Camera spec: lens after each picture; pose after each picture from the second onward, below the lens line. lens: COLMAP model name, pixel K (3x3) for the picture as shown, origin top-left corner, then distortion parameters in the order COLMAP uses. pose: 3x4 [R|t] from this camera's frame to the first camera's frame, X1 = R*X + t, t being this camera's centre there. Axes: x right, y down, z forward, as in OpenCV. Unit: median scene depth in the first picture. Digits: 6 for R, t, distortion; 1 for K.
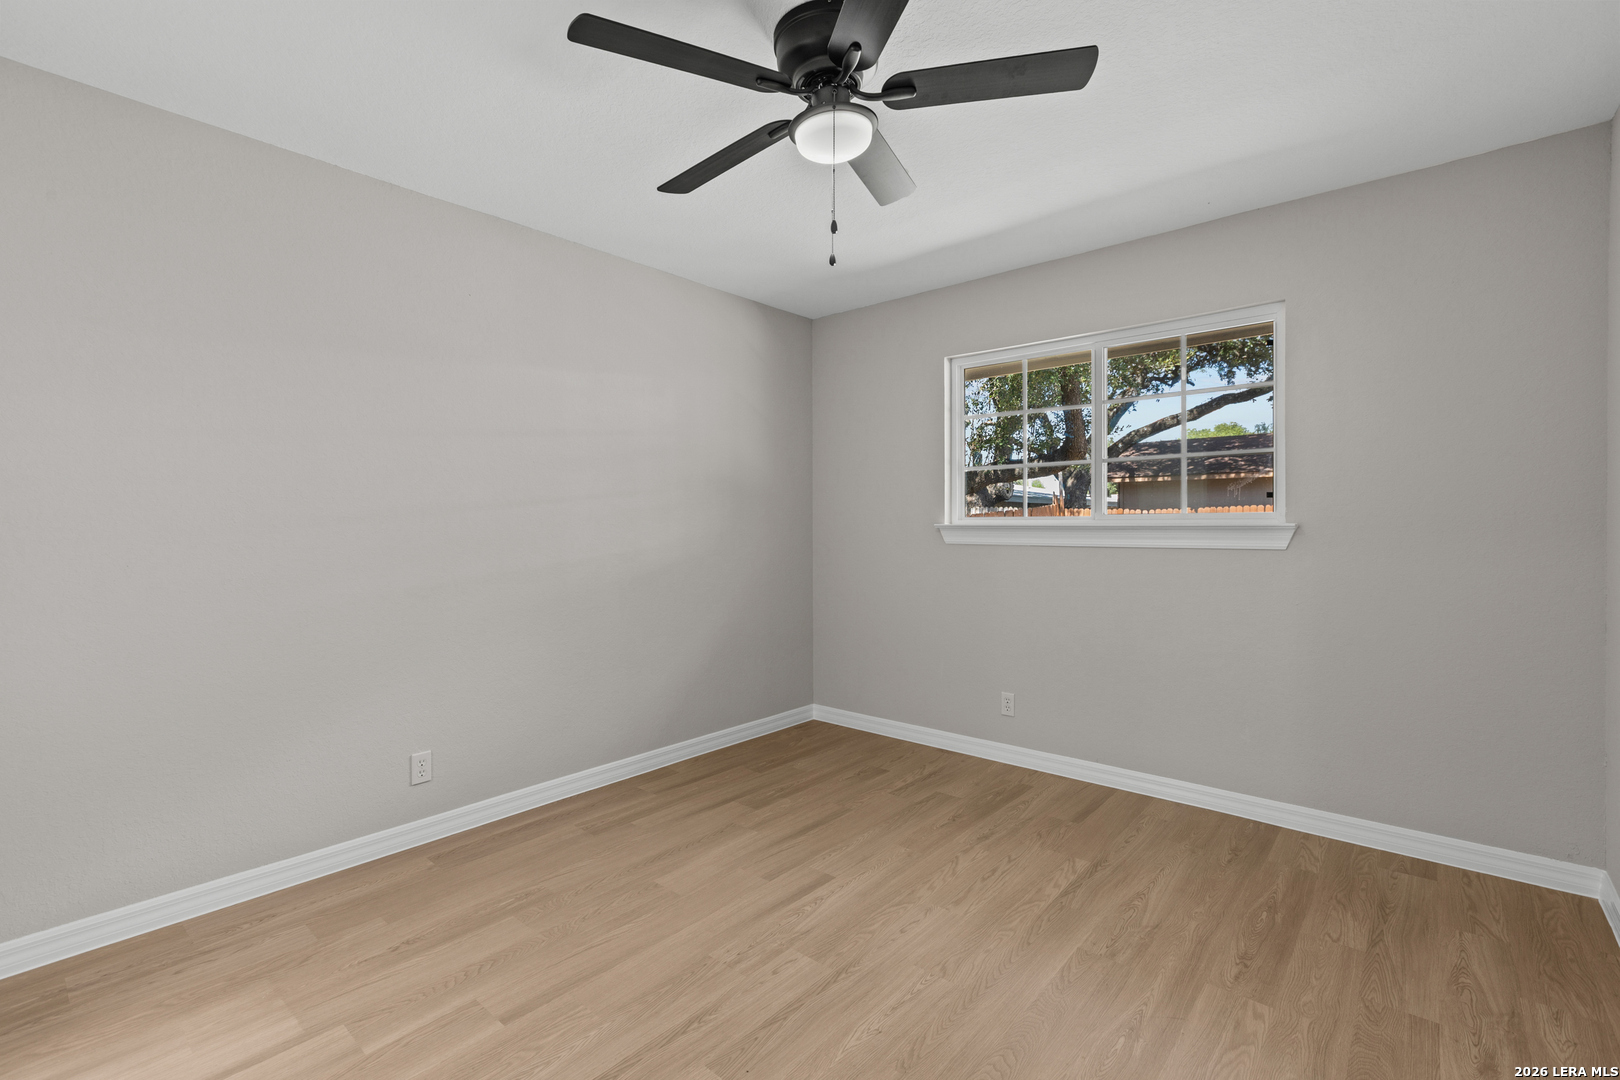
lens RADIAL K [[730.9, 0, 809.7], [0, 730.9, 522.1], [0, 0, 1]] dist [0.001281, 0.000471]
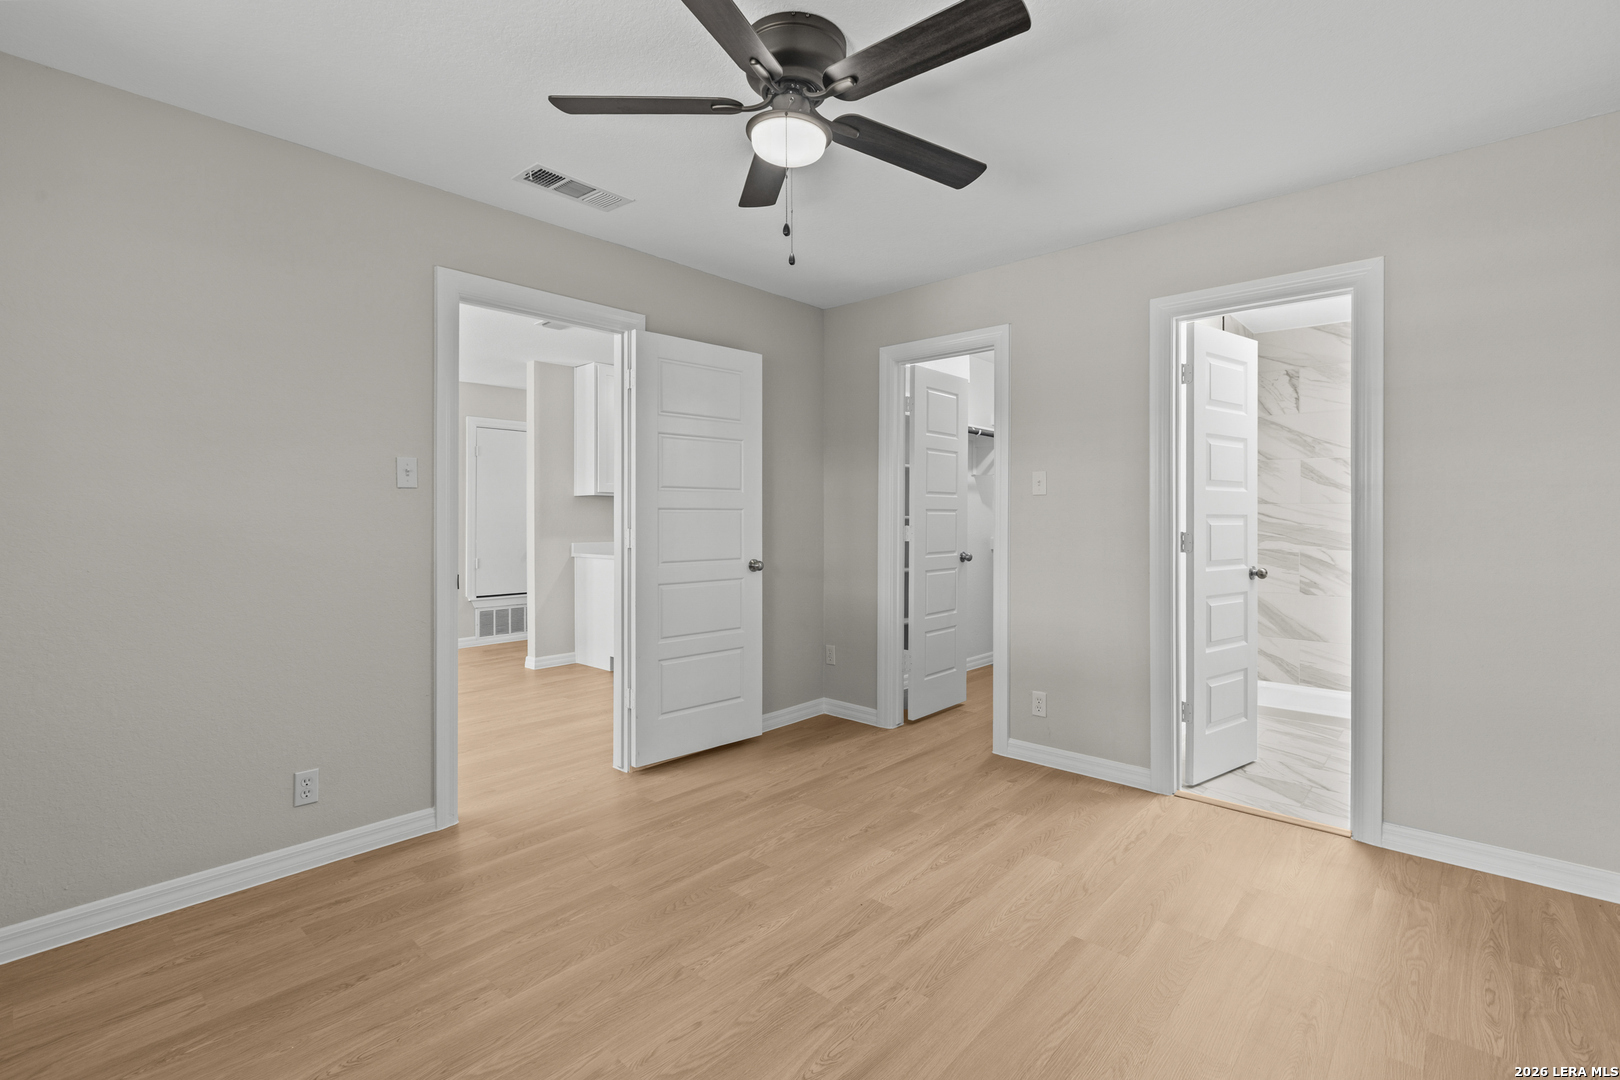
lens RADIAL K [[730.9, 0, 809.7], [0, 730.9, 522.1], [0, 0, 1]] dist [0.001281, 0.000471]
pose [[-0.999707, 0.004714, 0.023736, -0.018375], [0.004774, 0.999986, 0.002474, 0.009270], [-0.023724, 0.002586, -0.999715, 2.006238]]
